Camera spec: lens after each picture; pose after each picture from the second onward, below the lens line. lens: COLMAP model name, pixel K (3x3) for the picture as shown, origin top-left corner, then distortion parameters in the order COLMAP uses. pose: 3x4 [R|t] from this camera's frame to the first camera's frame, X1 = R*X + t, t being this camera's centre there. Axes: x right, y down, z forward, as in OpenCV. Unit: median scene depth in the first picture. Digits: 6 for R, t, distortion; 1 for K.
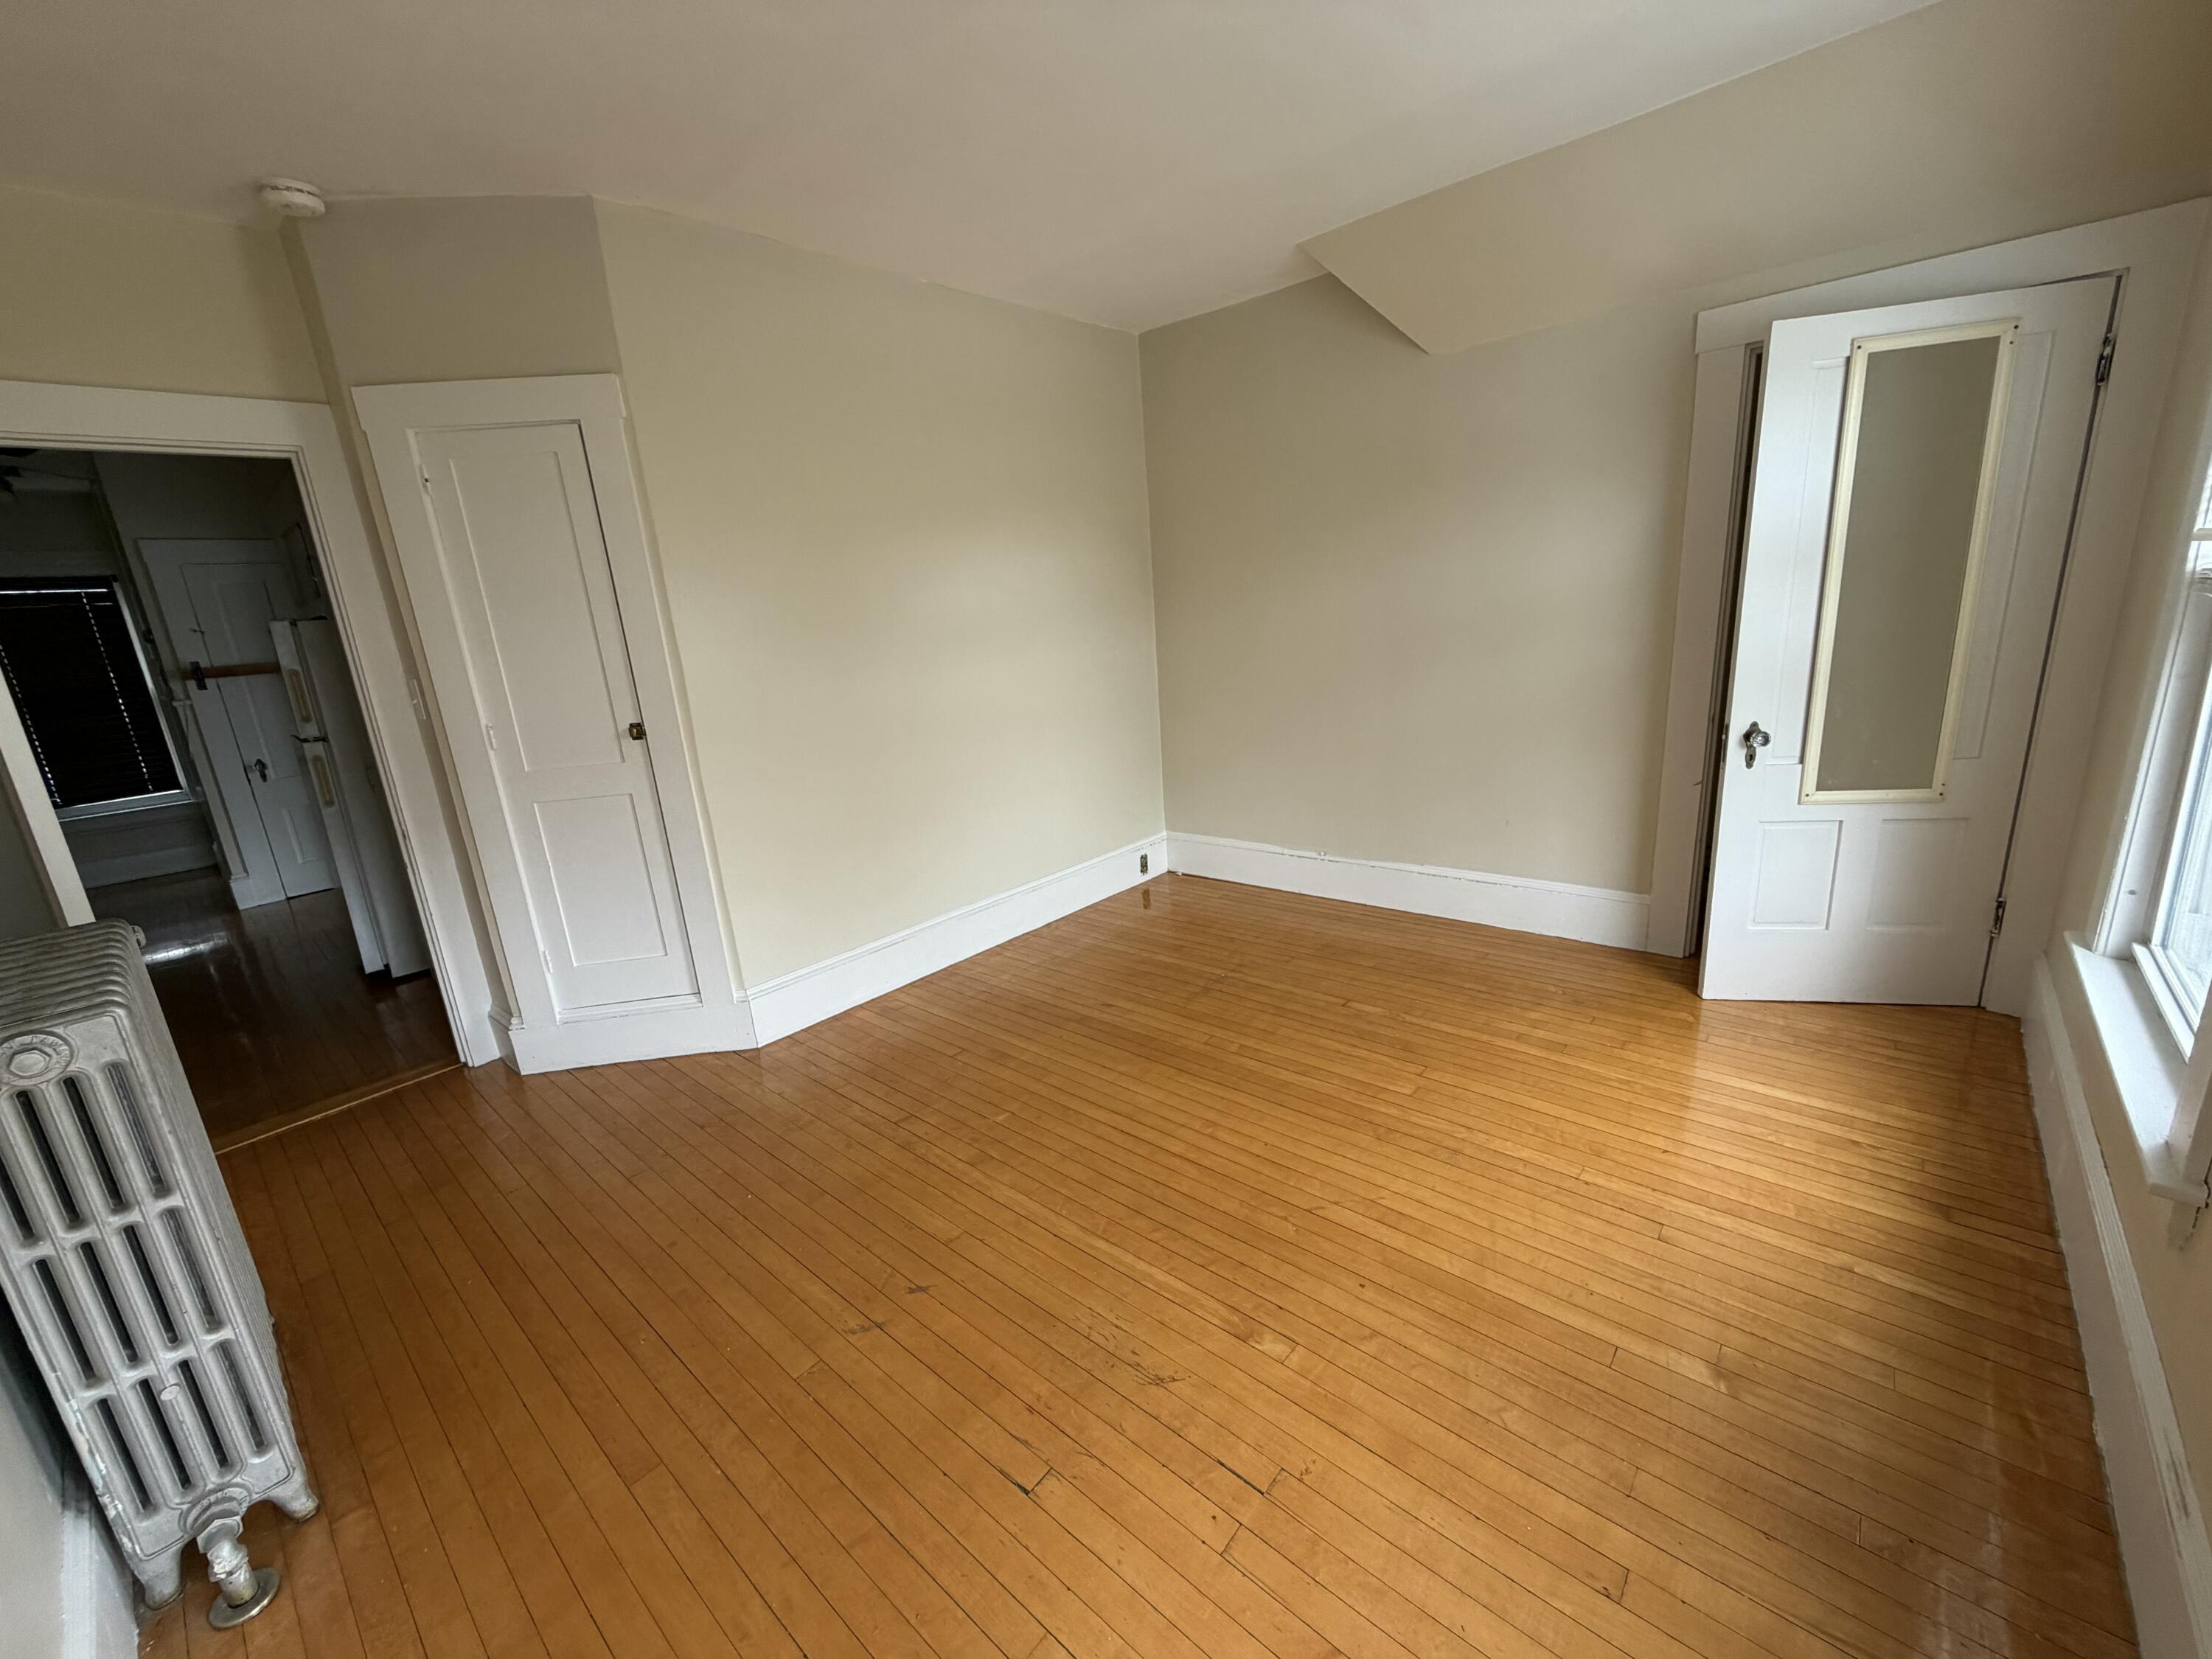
lens RADIAL K [[884.5, 0, 1106.0], [0, 884.5, 829.5], [0, 0, 1]] dist [0.000822, 0.000045]
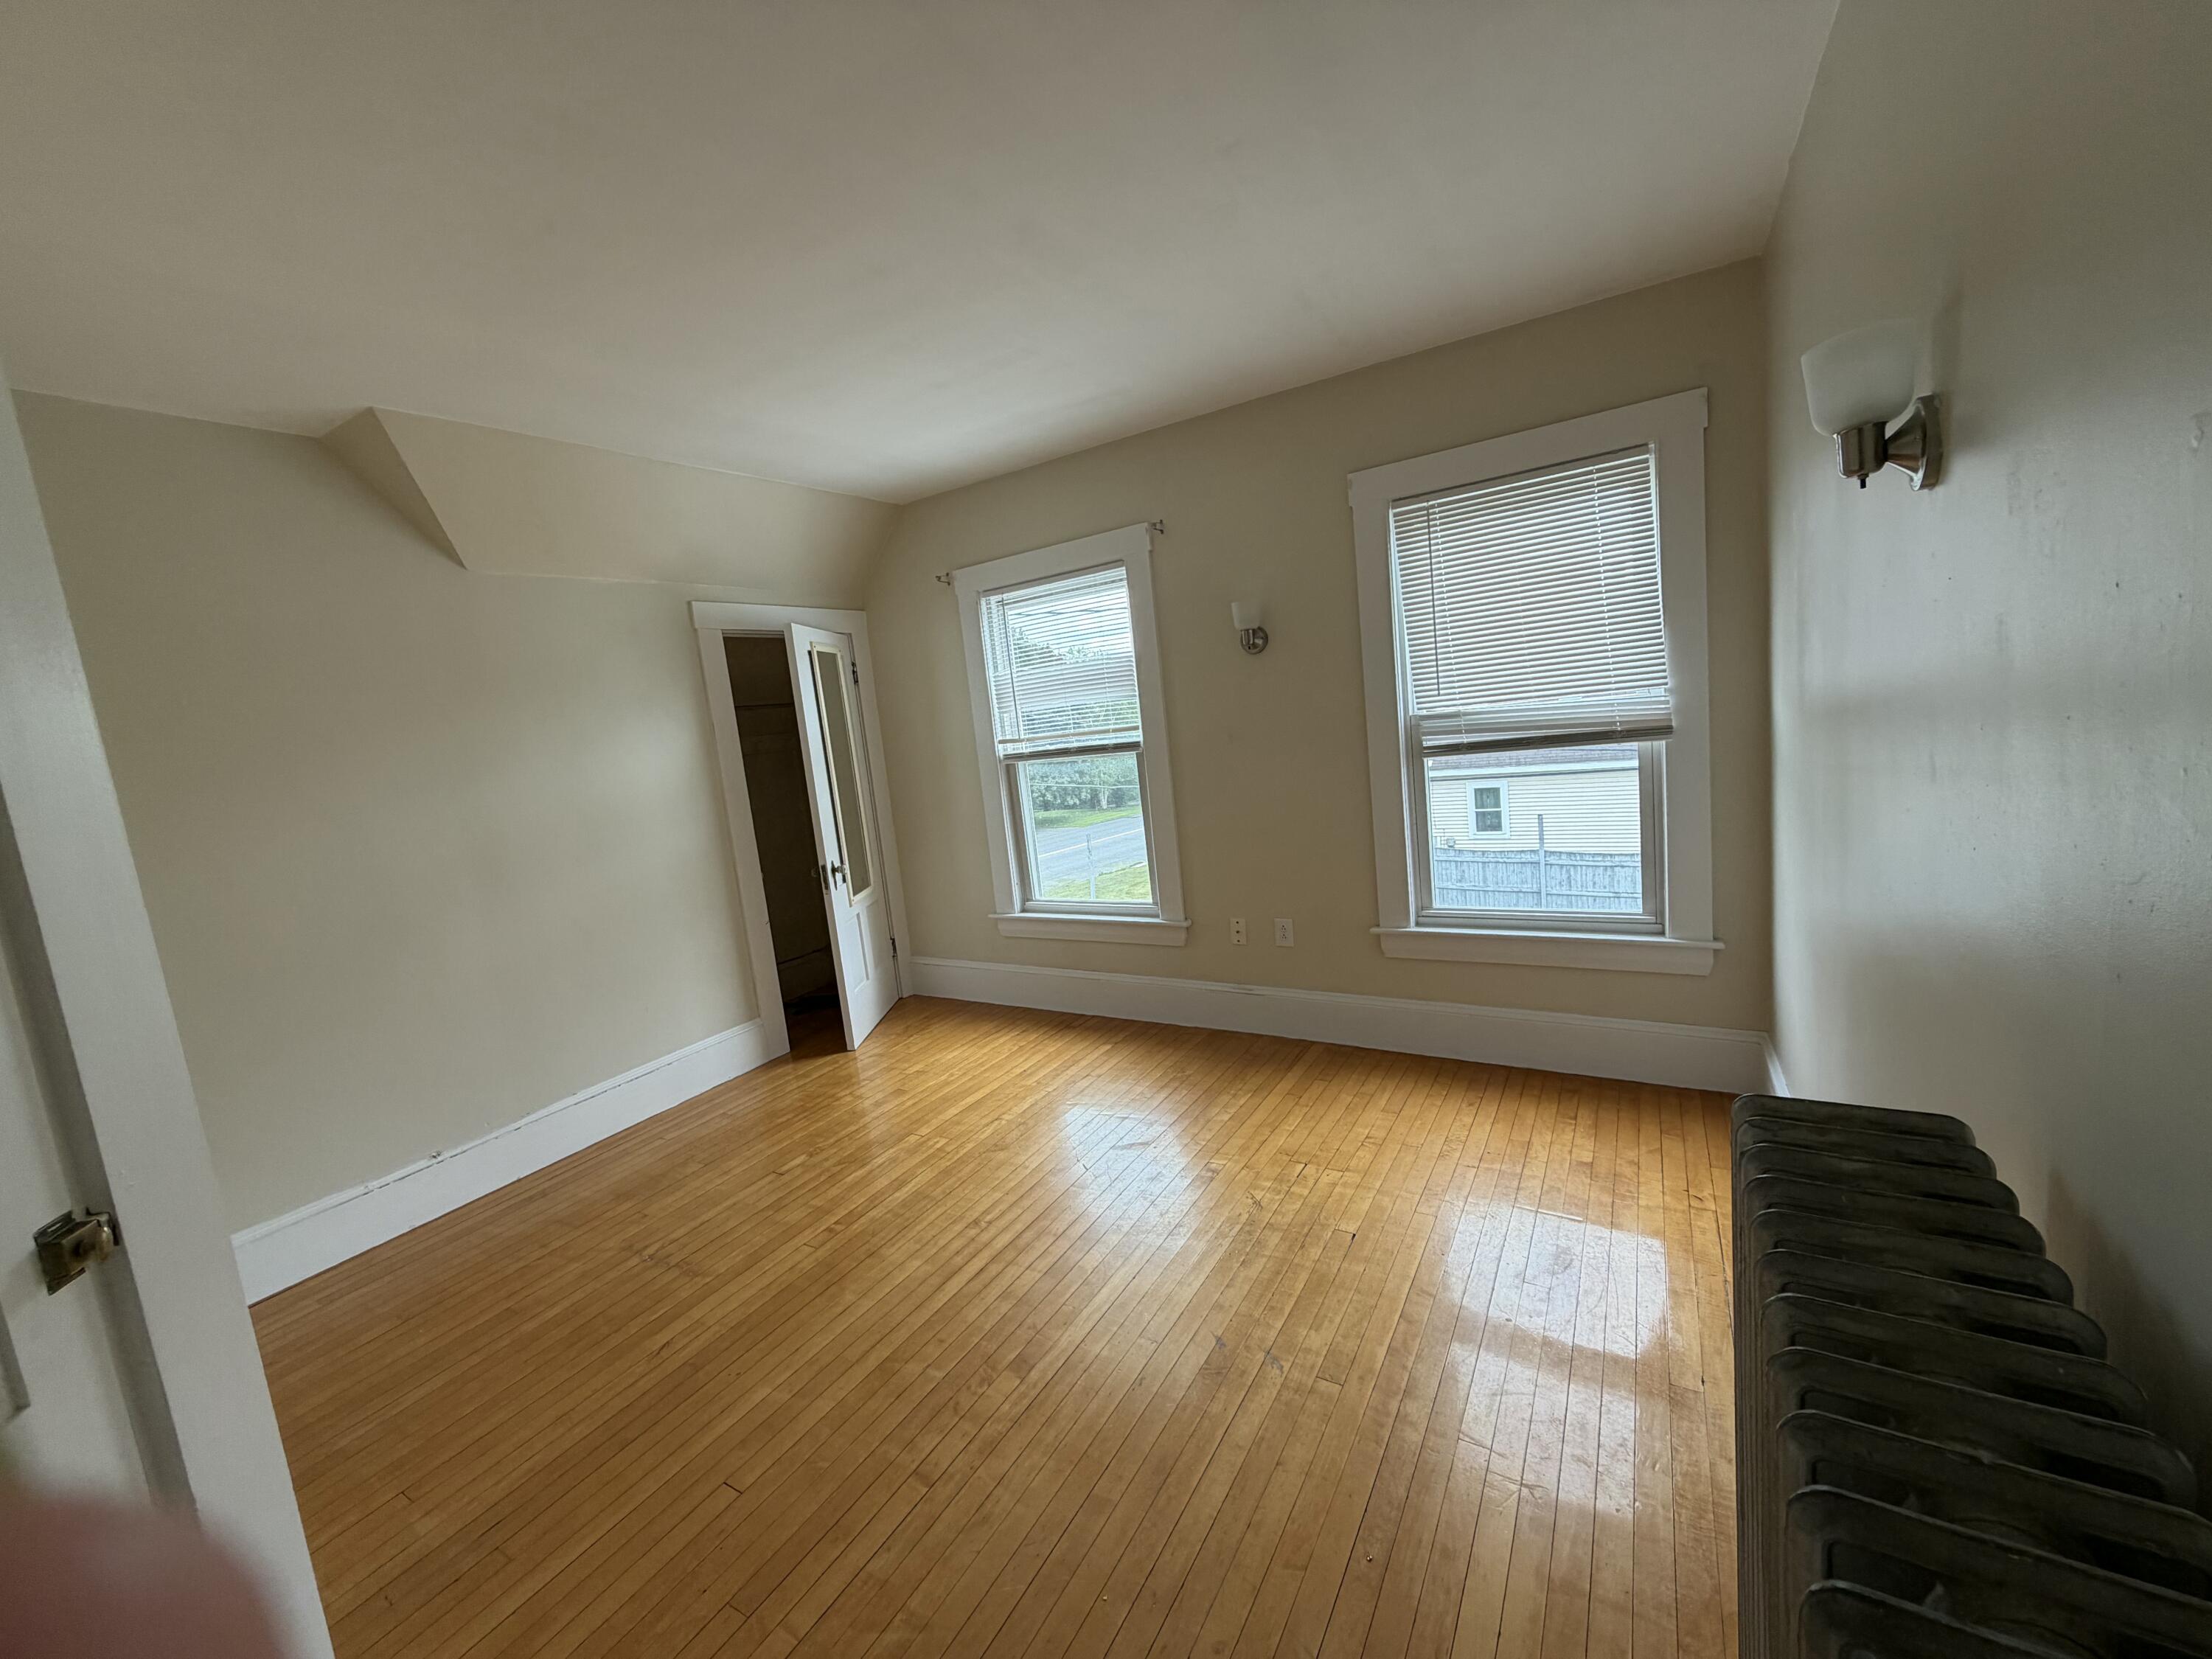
lens RADIAL K [[877.0, 0, 1107.1], [0, 877.0, 823.8], [0, 0, 1]] dist [-0.013703, 0.000128]
pose [[-0.164976, -0.035137, 0.985672, -0.752529], [0.358356, 0.928932, 0.093094, -0.130882], [-0.918893, 0.368579, -0.140660, 0.648049]]
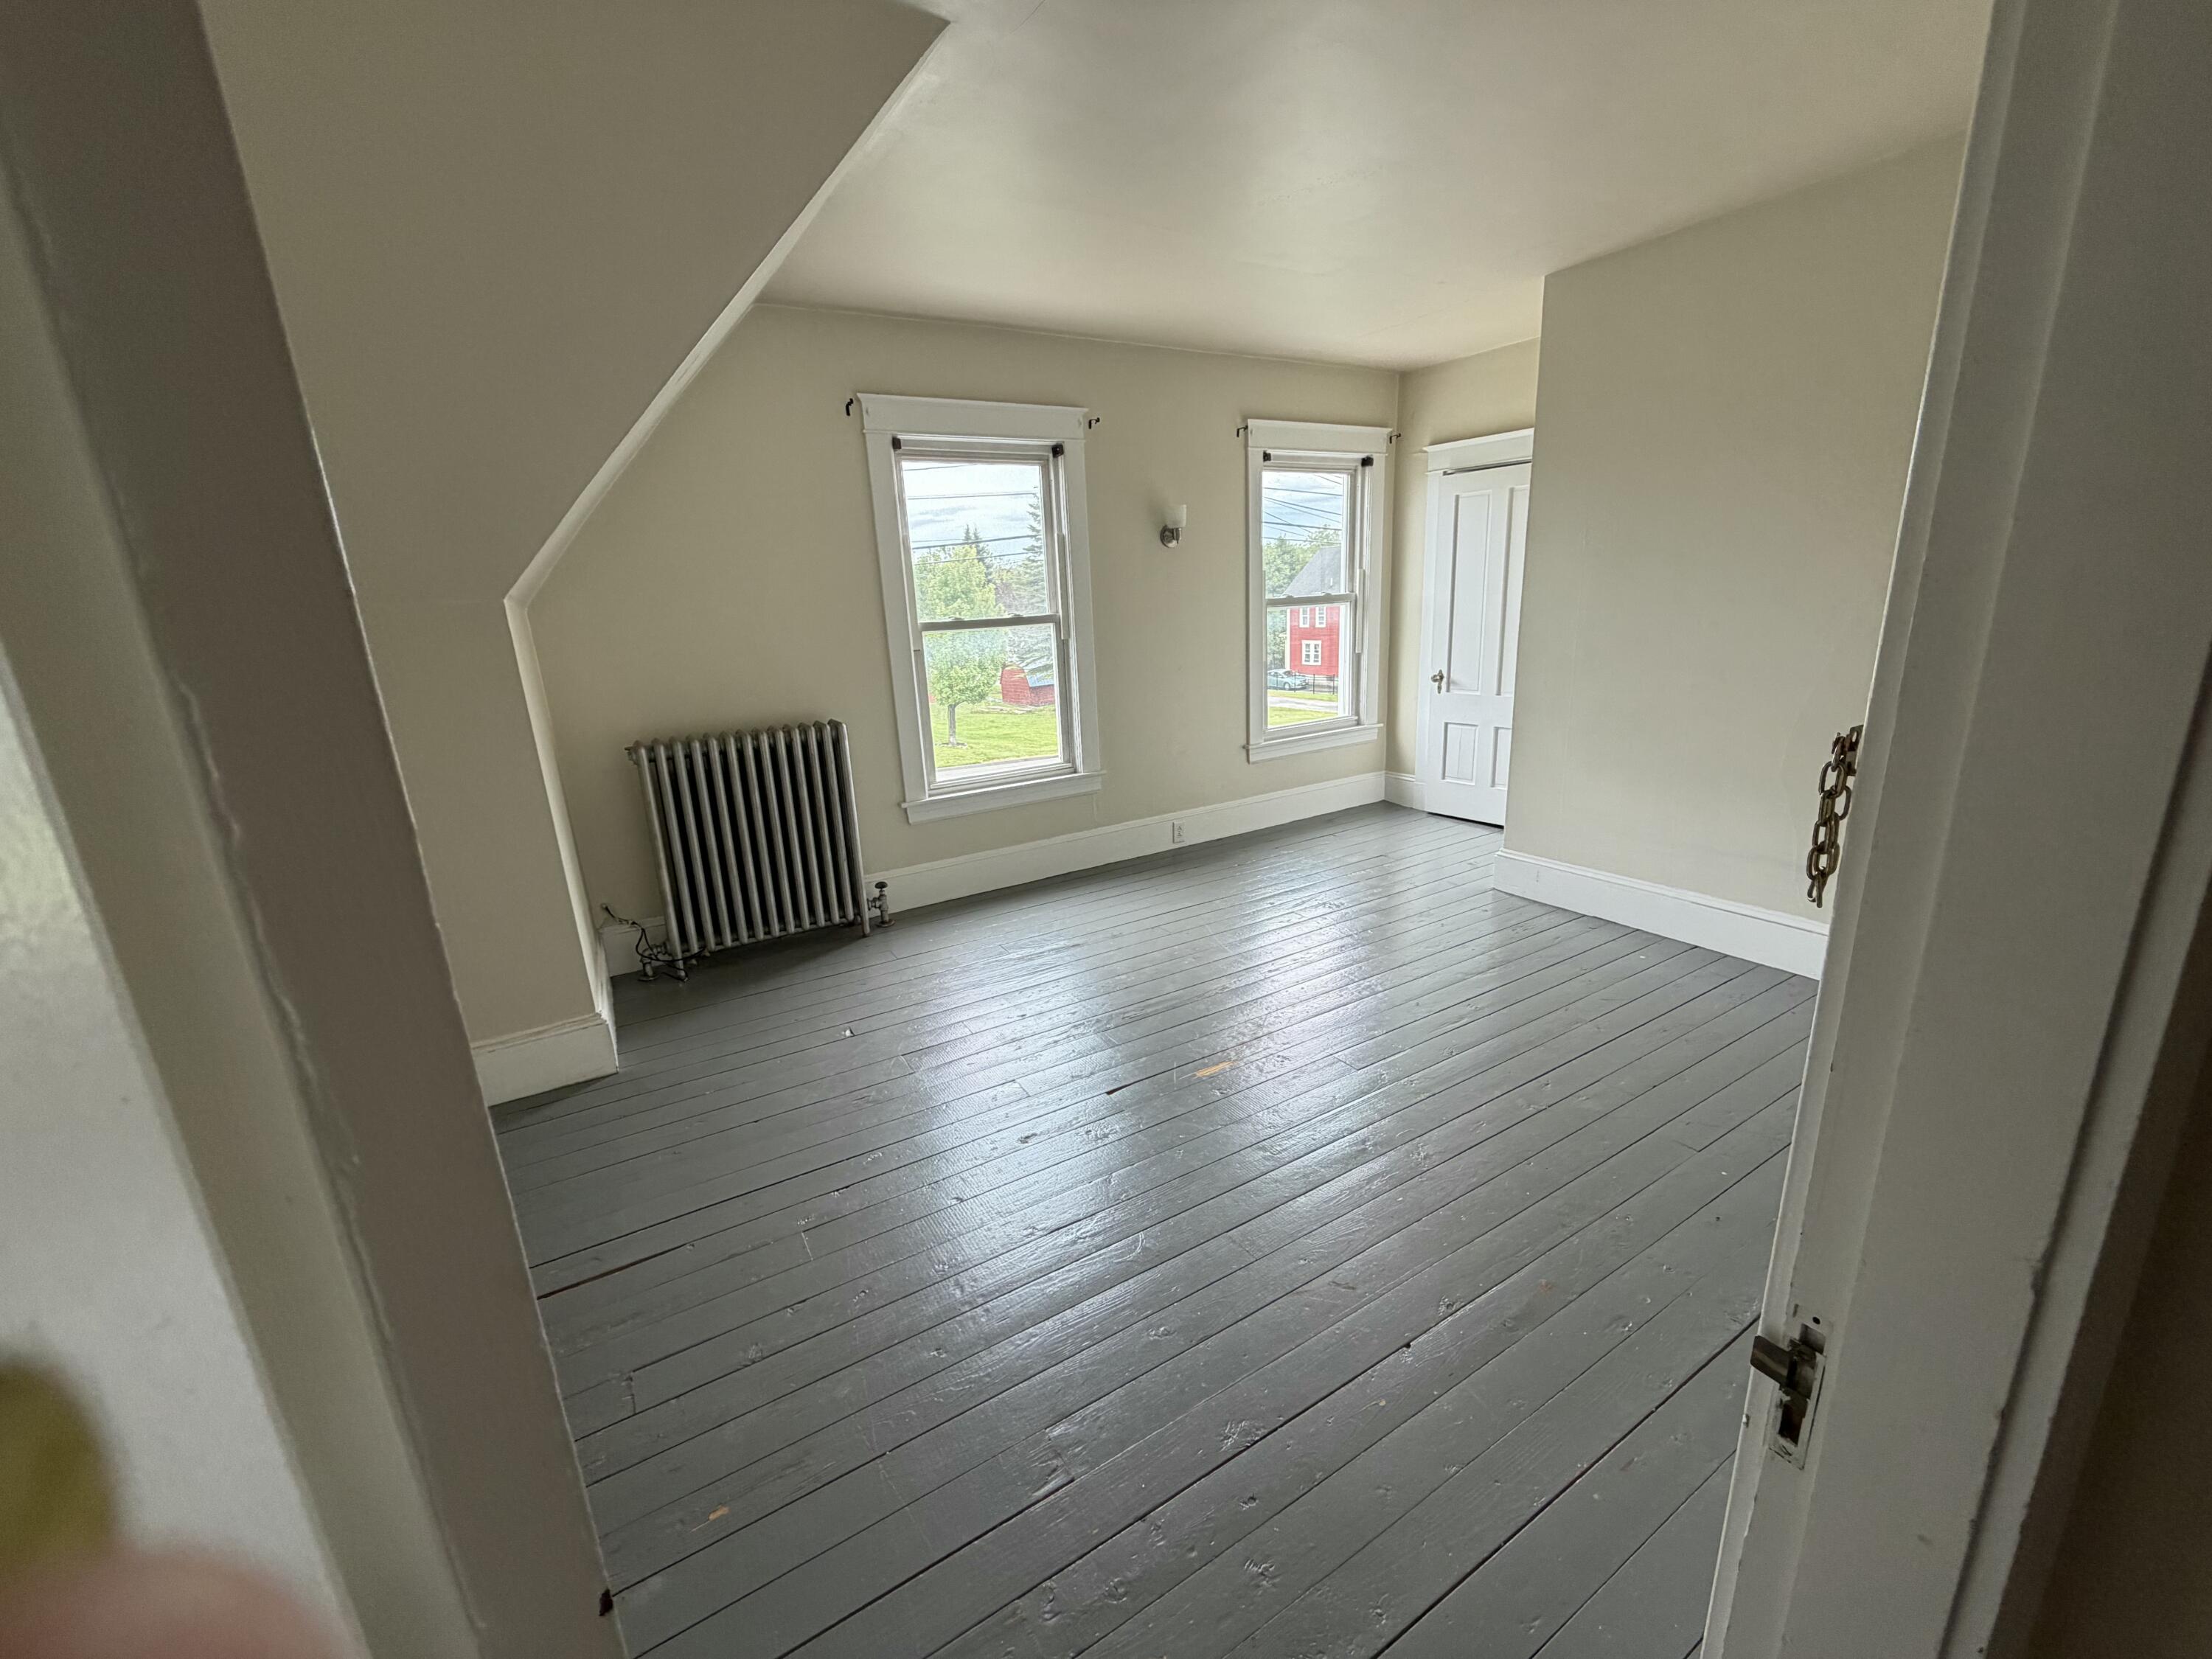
lens RADIAL K [[877.0, 0, 1107.1], [0, 877.0, 823.8], [0, 0, 1]] dist [-0.013703, 0.000128]
pose [[-0.947863, 0.021332, 0.317964, 0.017484], [0.182549, 0.854179, 0.486882, -0.481790], [-0.261212, 0.519541, -0.813539, 1.656845]]
